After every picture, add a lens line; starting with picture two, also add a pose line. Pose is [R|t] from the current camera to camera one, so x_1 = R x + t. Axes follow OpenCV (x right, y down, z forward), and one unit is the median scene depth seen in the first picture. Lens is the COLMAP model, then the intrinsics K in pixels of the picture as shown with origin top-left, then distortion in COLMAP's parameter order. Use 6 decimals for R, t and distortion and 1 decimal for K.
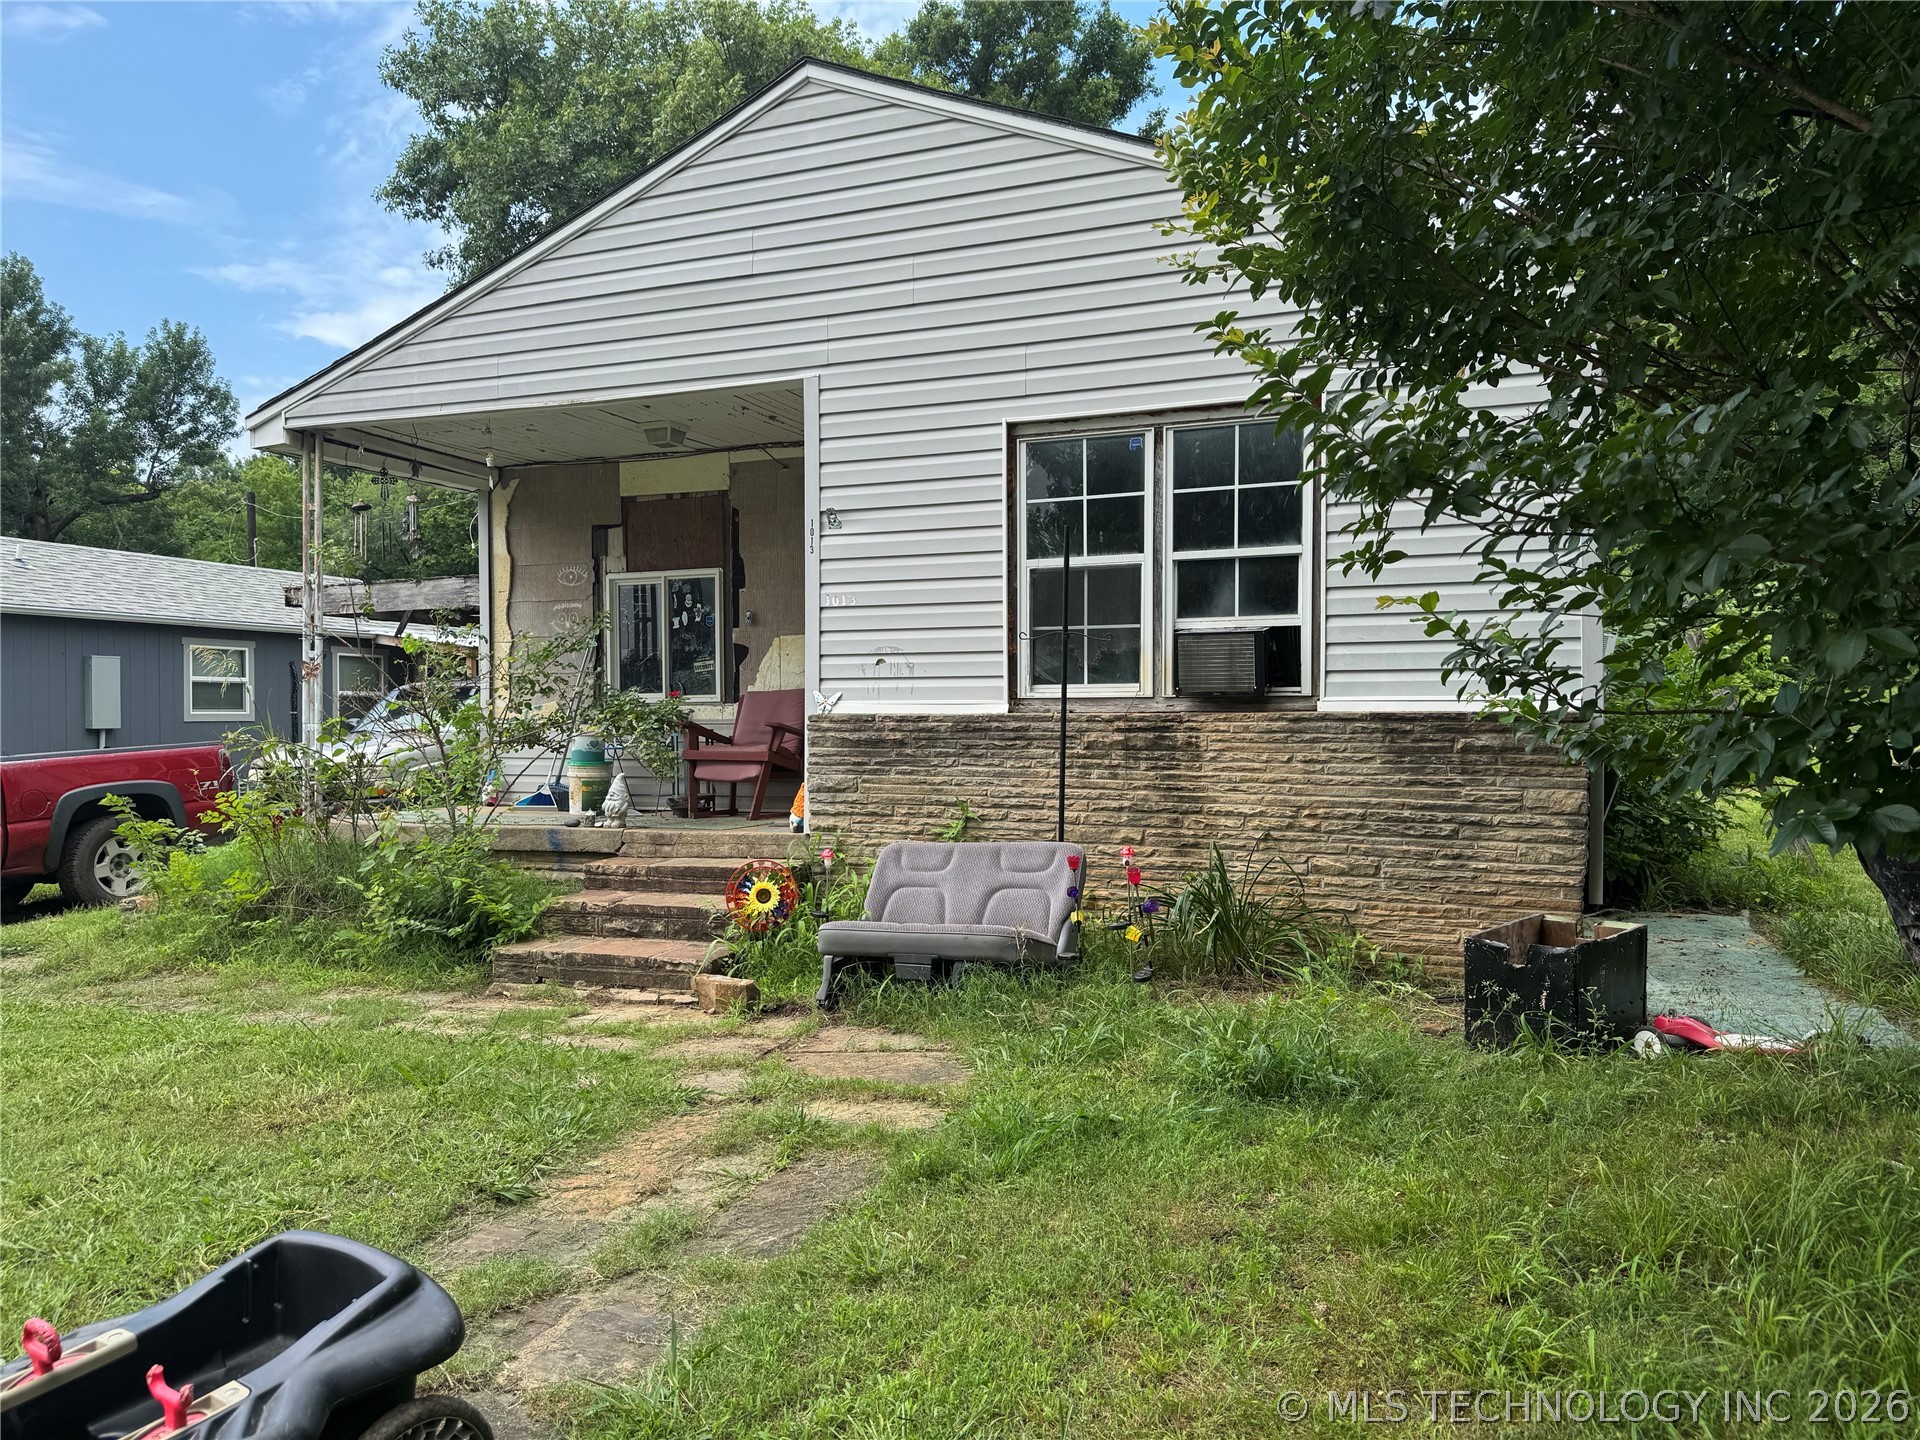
lens RADIAL K [[1343.1, 0, 958.4], [0, 1343.1, 726.7], [0, 0, 1]] dist [0.127673, -0.182359]
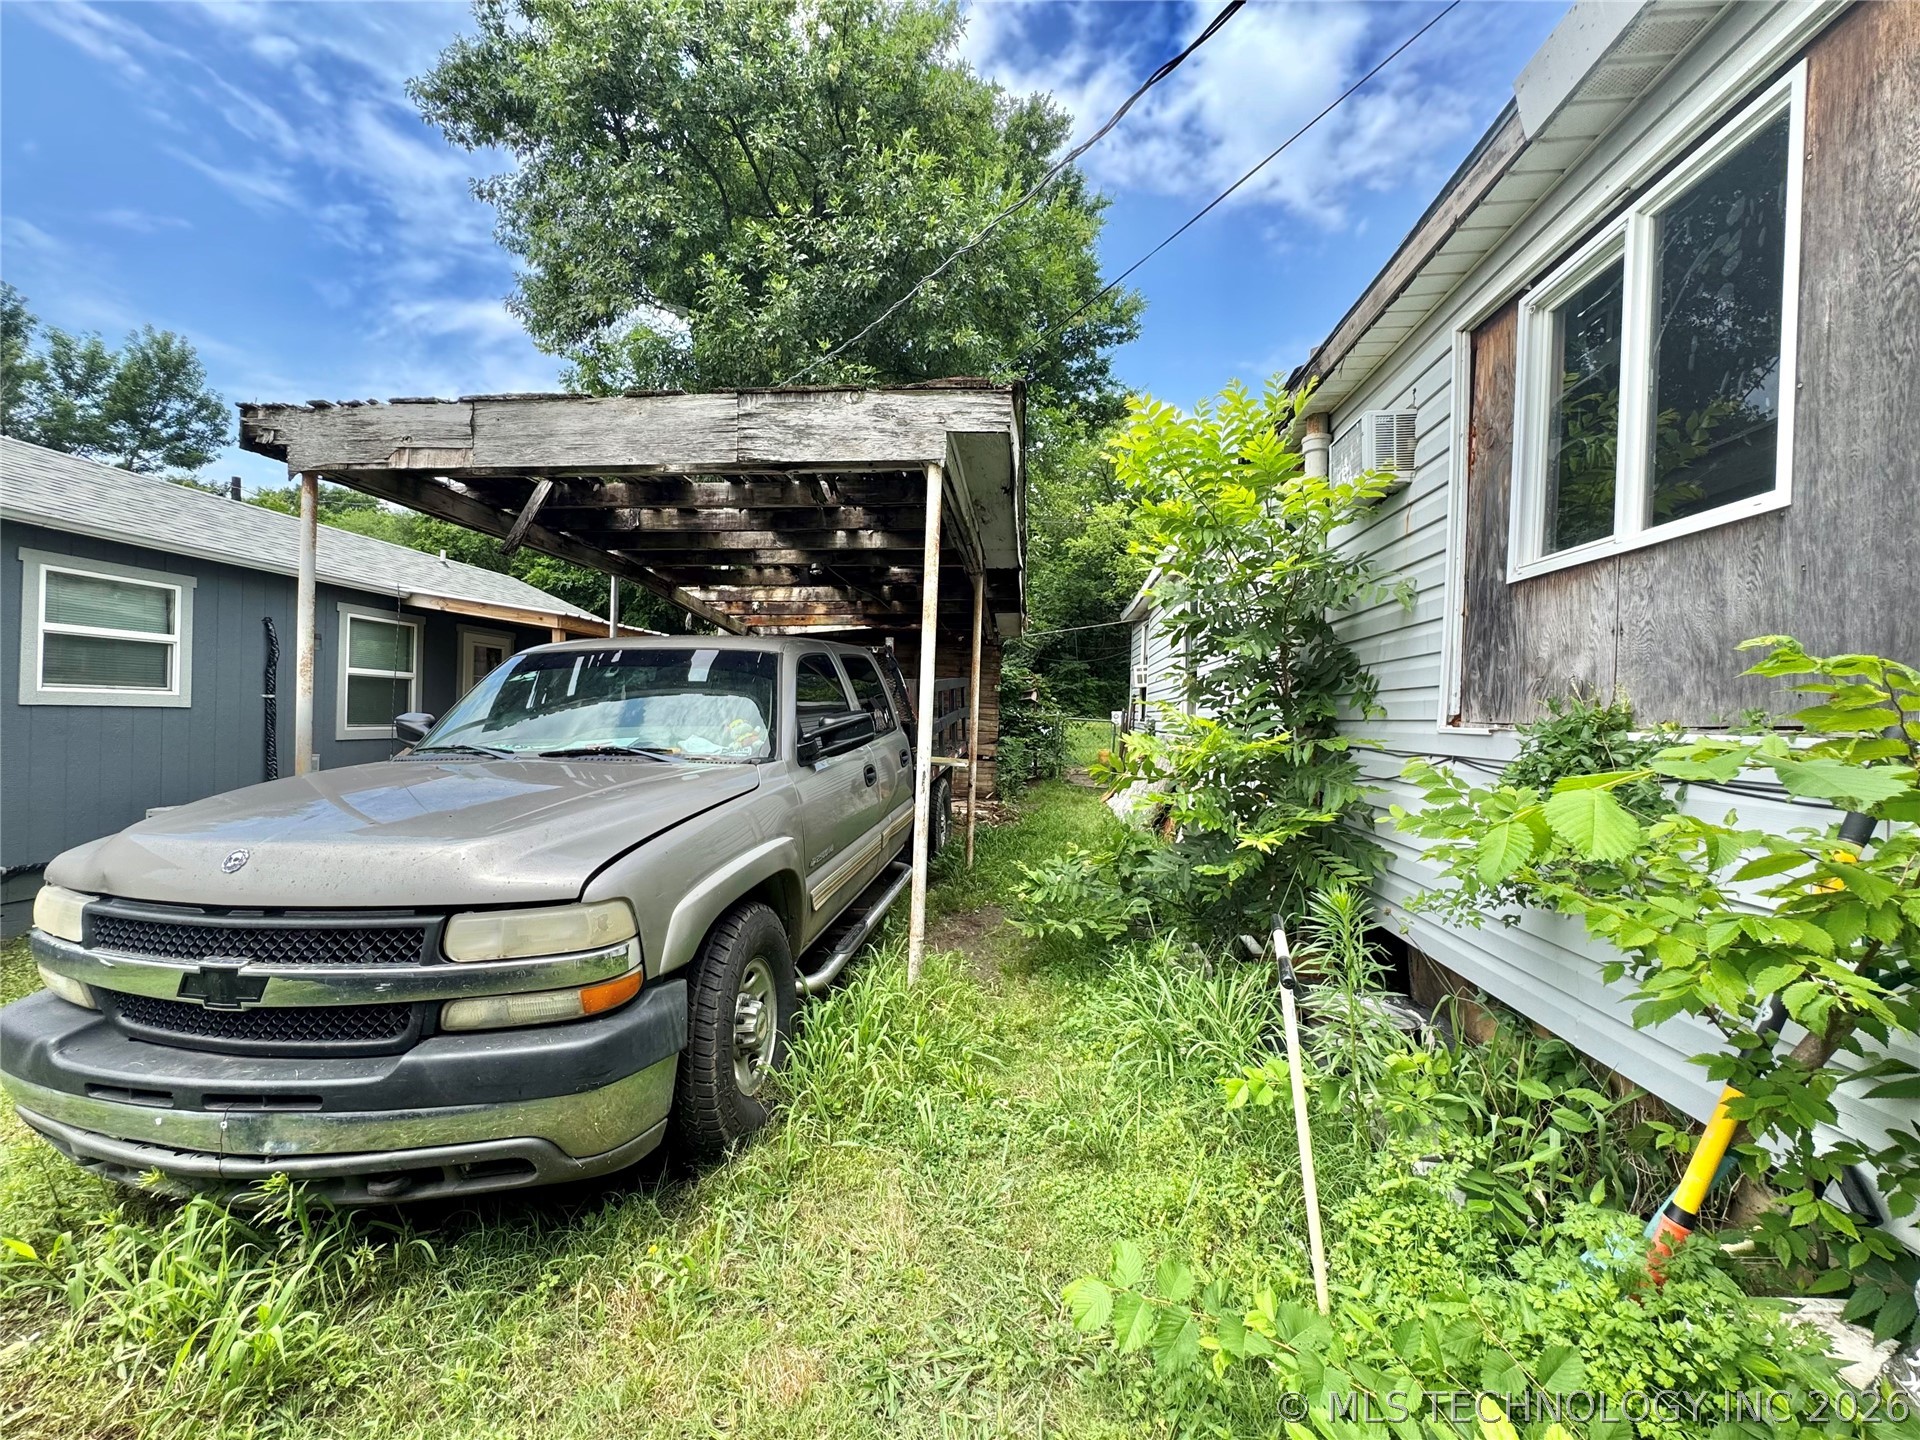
lens RADIAL K [[764.4, 0, 961.1], [0, 764.4, 720.5], [0, 0, 1]] dist [-0.004860, 0.000657]
pose [[0.961809, 0.028973, 0.272183, -0.735121], [-0.028306, 0.999579, -0.006378, -0.015393], [-0.272253, -0.001570, 0.962224, 1.552081]]
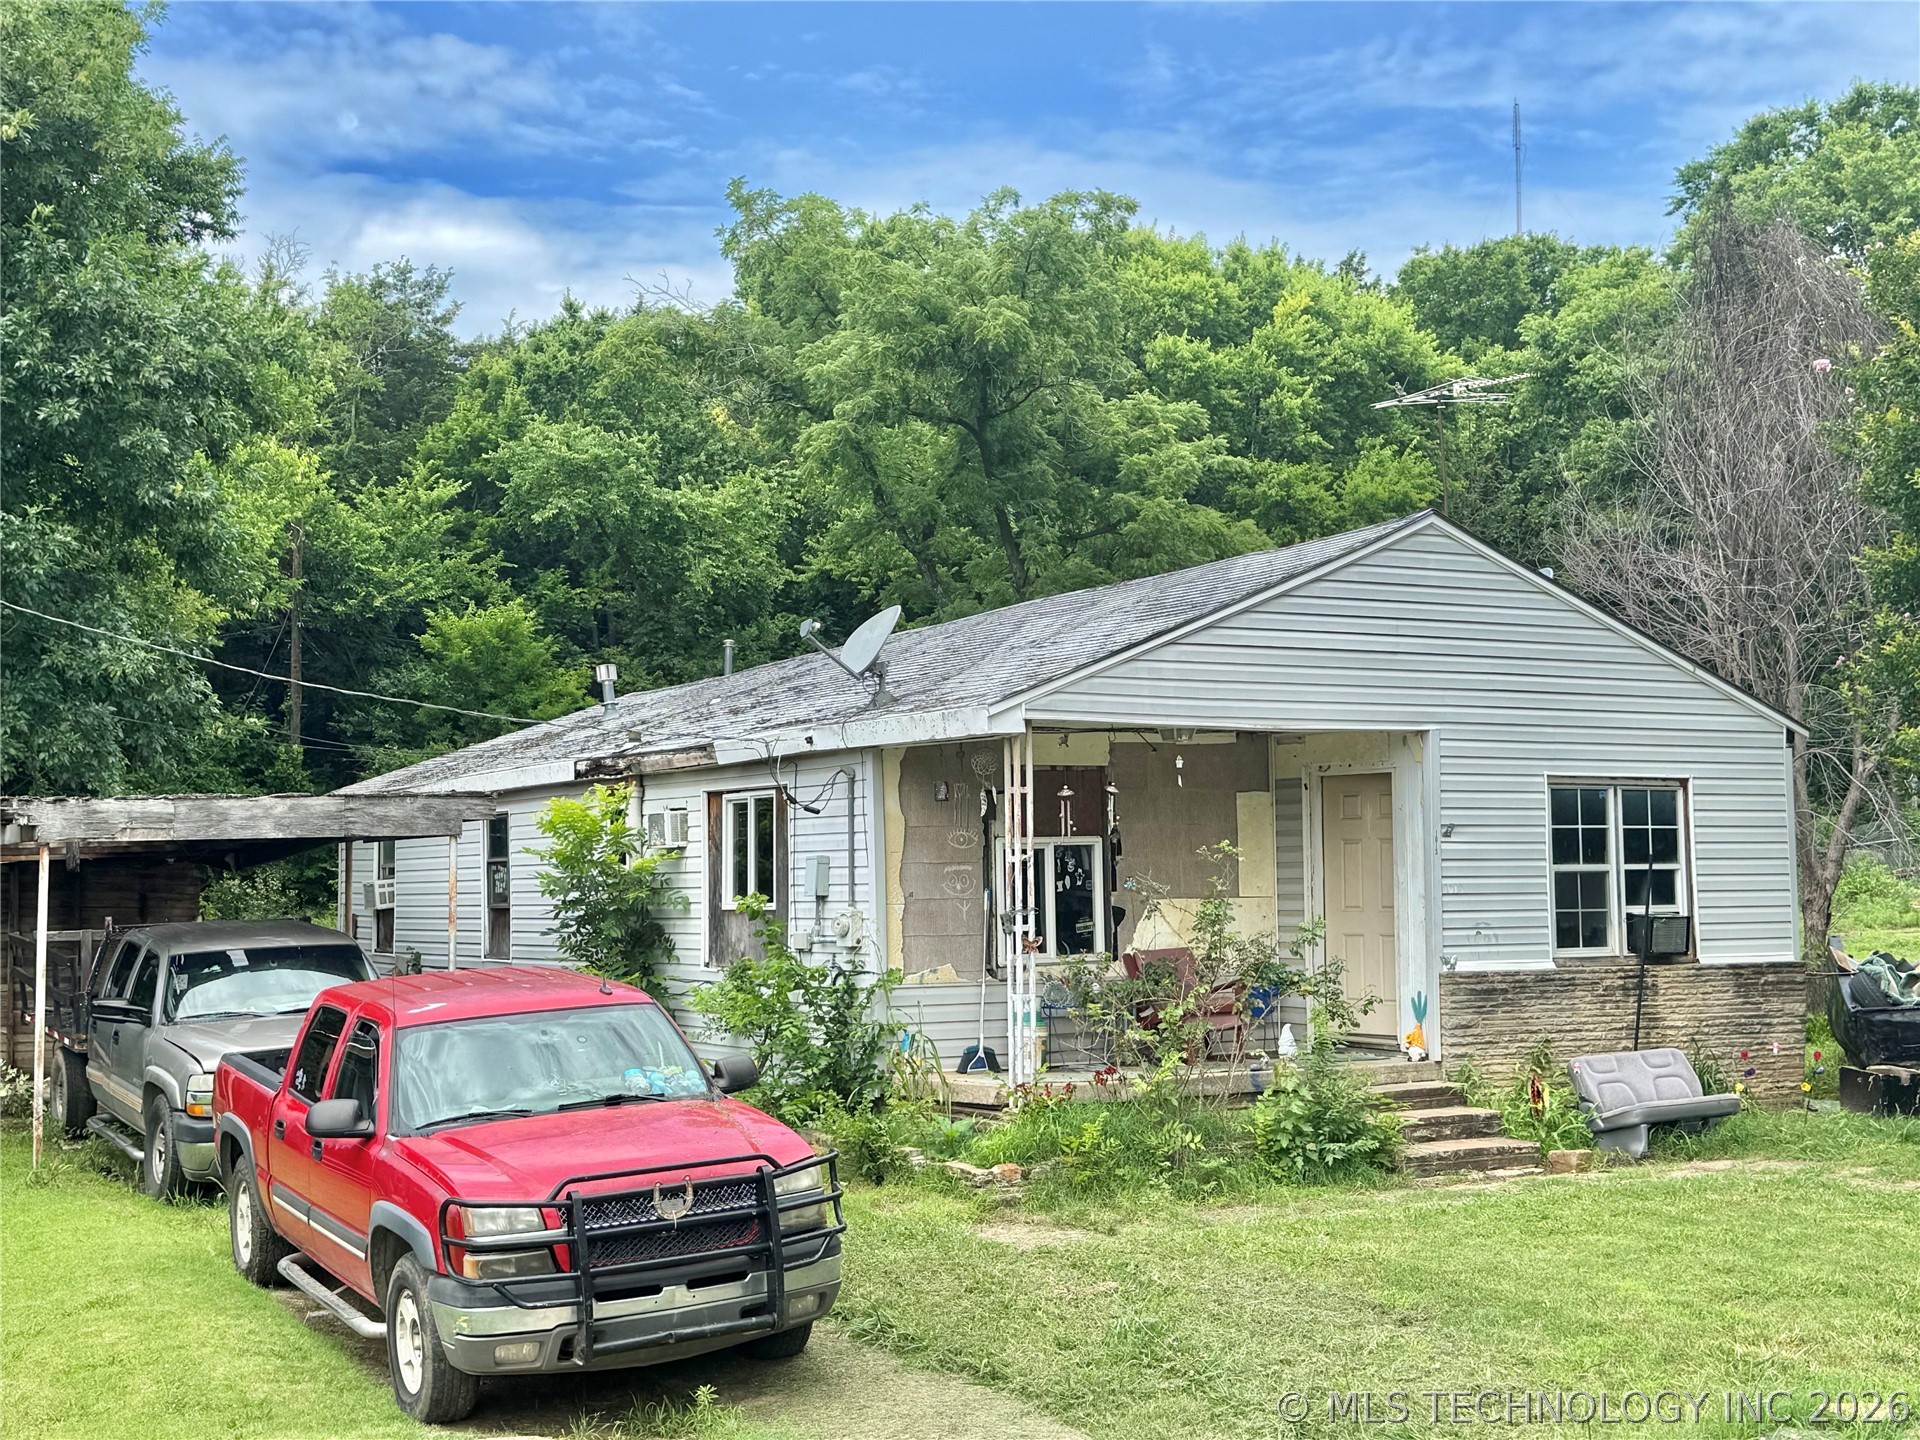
lens RADIAL K [[2434.3, 0, 960.0], [0, 2434.3, 720.0], [0, 0, 1]] dist [0.180547, -0.429762]
pose [[0.616281, 0.050212, 0.785924, -2.487293], [0.019282, 0.996704, -0.078799, -0.080998], [-0.787291, 0.063717, 0.613281, -0.169211]]
